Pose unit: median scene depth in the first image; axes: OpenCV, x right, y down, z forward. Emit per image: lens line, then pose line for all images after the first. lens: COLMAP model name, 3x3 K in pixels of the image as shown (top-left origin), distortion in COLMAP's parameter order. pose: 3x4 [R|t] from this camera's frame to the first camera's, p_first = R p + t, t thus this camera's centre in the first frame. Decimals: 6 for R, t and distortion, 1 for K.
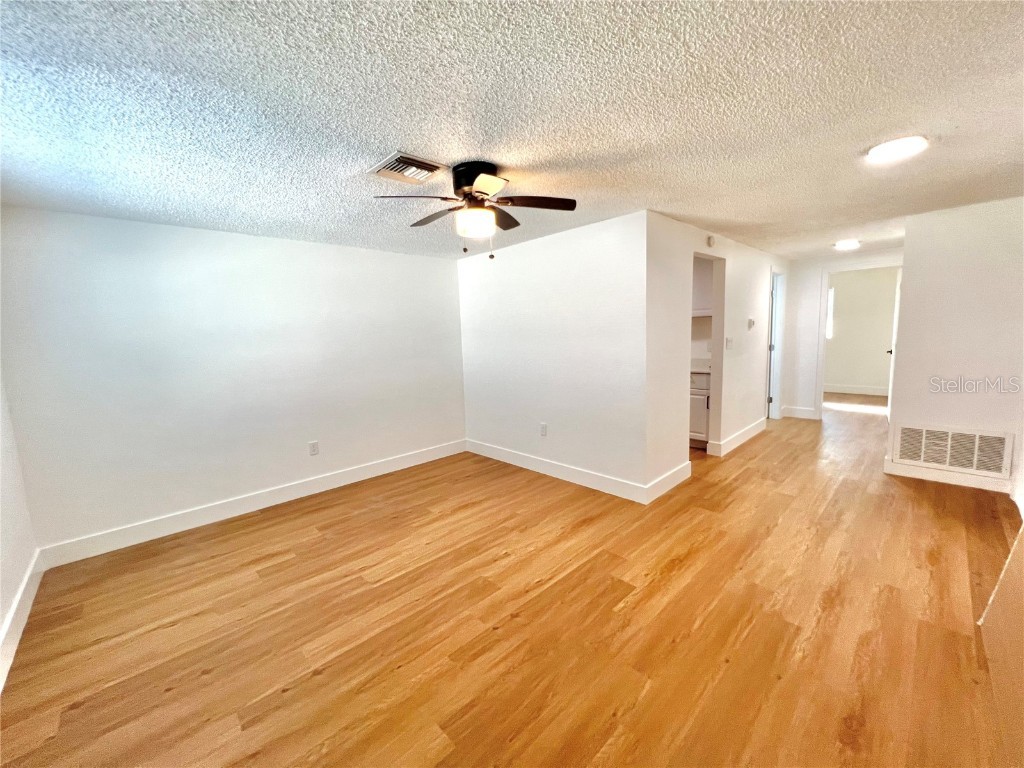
lens RADIAL K [[409.1, 0, 509.3], [0, 409.1, 382.5], [0, 0, 1]] dist [0.000456, 0.000224]
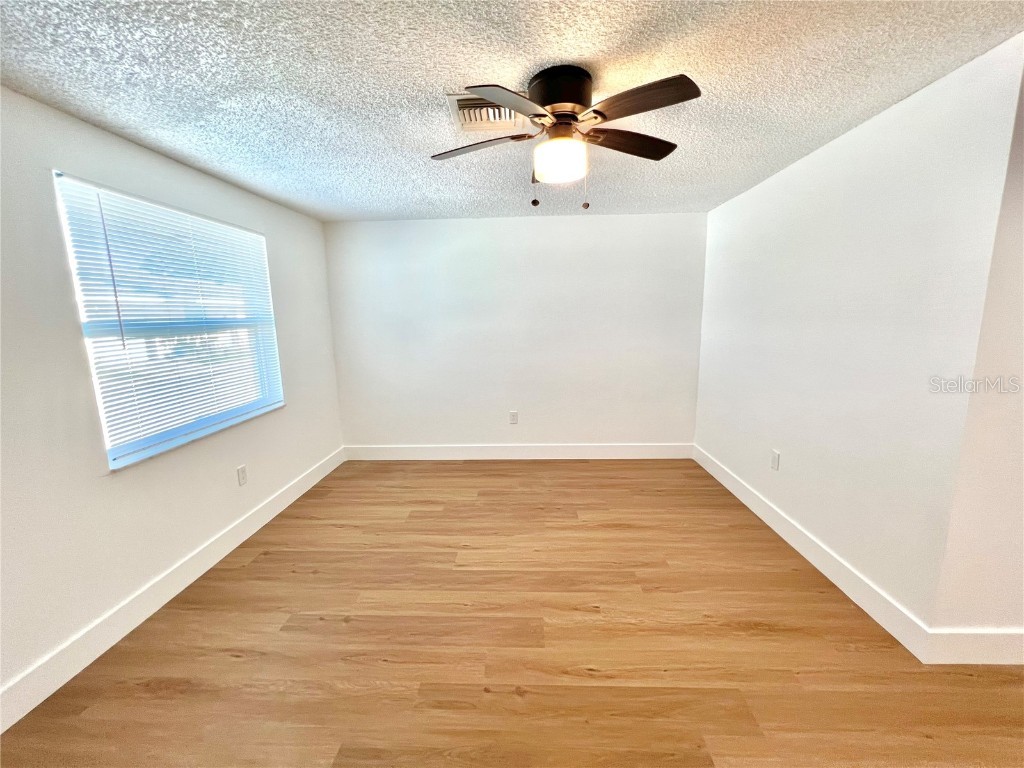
lens RADIAL K [[409.1, 0, 509.3], [0, 409.1, 382.5], [0, 0, 1]] dist [0.000456, 0.000224]
pose [[0.695471, 0.141934, -0.704397, 0.356586], [-0.092692, 0.989828, 0.107930, -0.061606], [0.712551, -0.009771, 0.701553, 0.361068]]
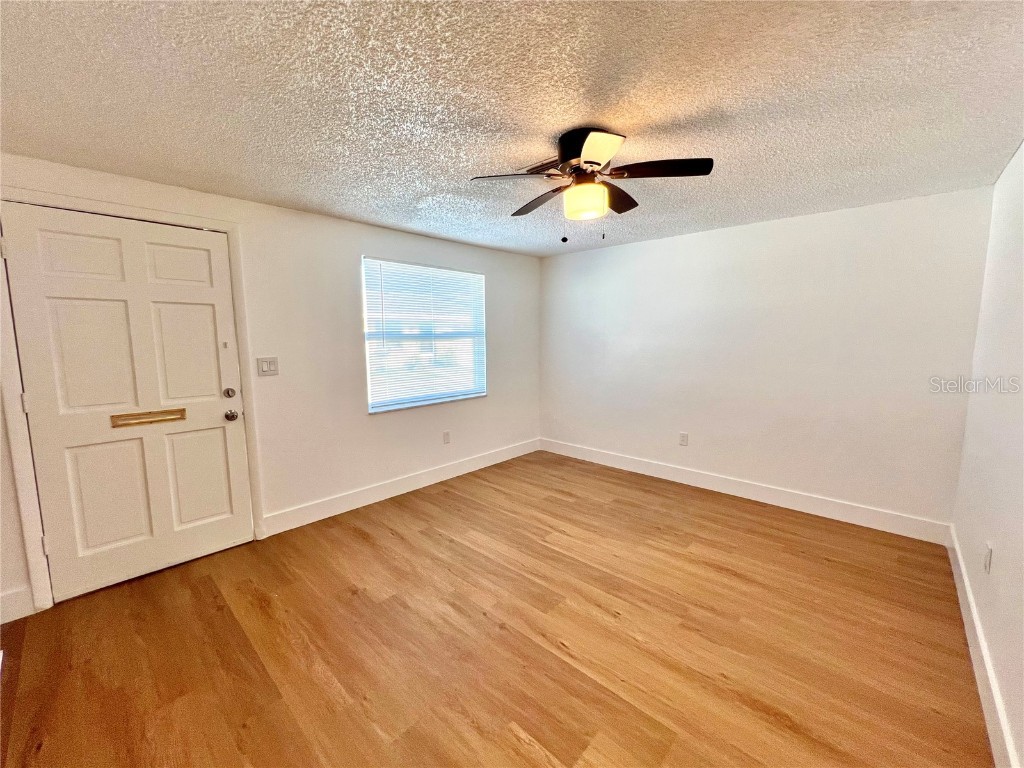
lens RADIAL K [[411.8, 0, 508.8], [0, 411.8, 381.7], [0, 0, 1]] dist [-0.001287, 0.000064]
pose [[0.056831, 0.149690, -0.987098, 0.693537], [-0.116788, 0.982905, 0.142330, -0.104818], [0.991530, 0.107192, 0.073341, 0.694741]]
